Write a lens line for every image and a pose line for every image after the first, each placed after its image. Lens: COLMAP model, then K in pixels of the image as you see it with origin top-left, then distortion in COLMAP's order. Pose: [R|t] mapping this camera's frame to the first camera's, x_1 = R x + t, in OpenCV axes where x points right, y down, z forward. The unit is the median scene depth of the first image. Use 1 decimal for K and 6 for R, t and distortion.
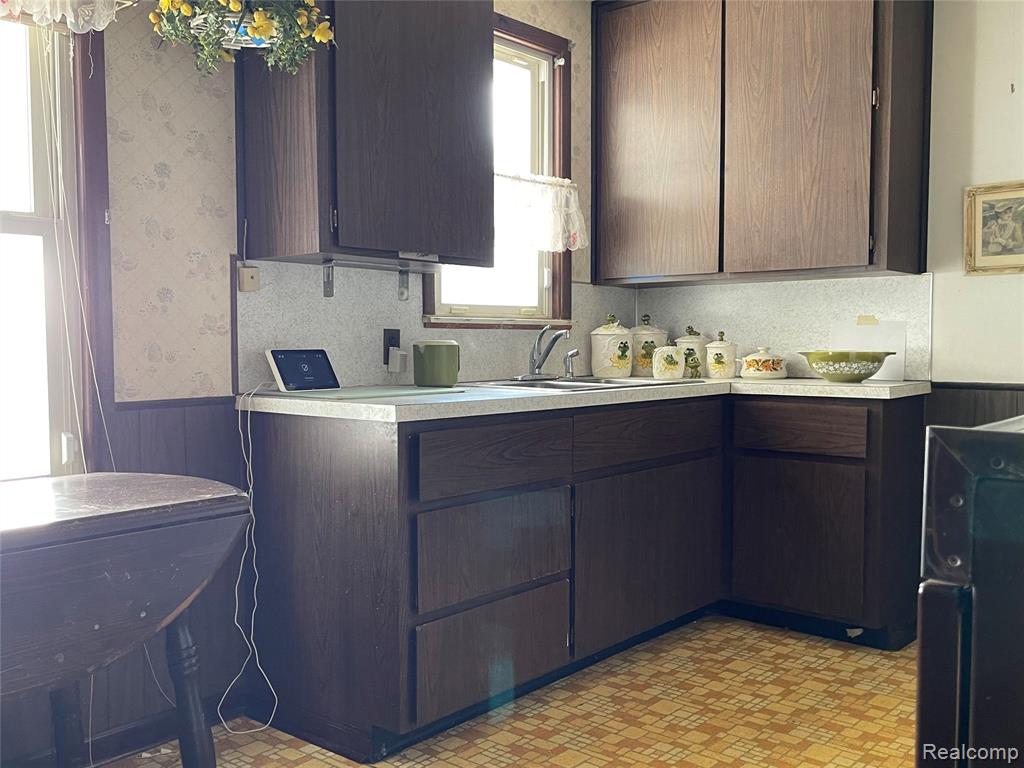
lens RADIAL K [[971.8, 0, 504.7], [0, 971.8, 391.8], [0, 0, 1]] dist [0.034354, 0.000000]
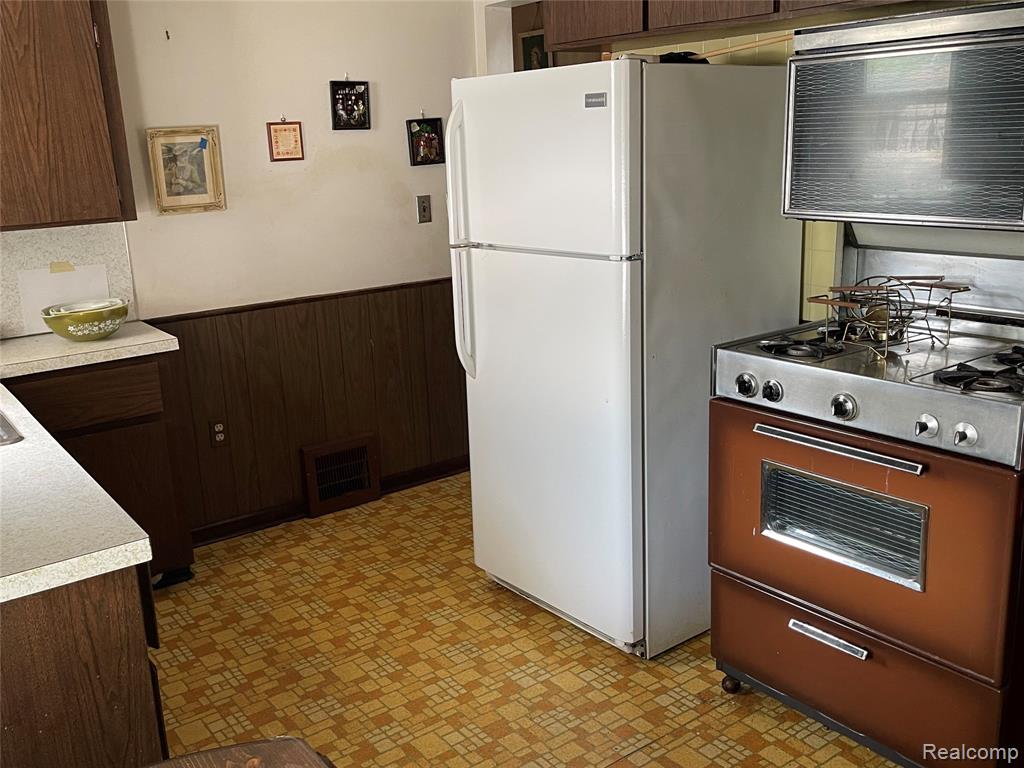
lens RADIAL K [[971.8, 0, 511.2], [0, 971.8, 375.5], [0, 0, 1]] dist [0.034354, 0.000000]
pose [[0.224912, -0.247977, 0.942296, -0.479624], [0.093067, 0.968119, 0.232559, -0.165646], [-0.969924, 0.035391, 0.240820, 0.403820]]
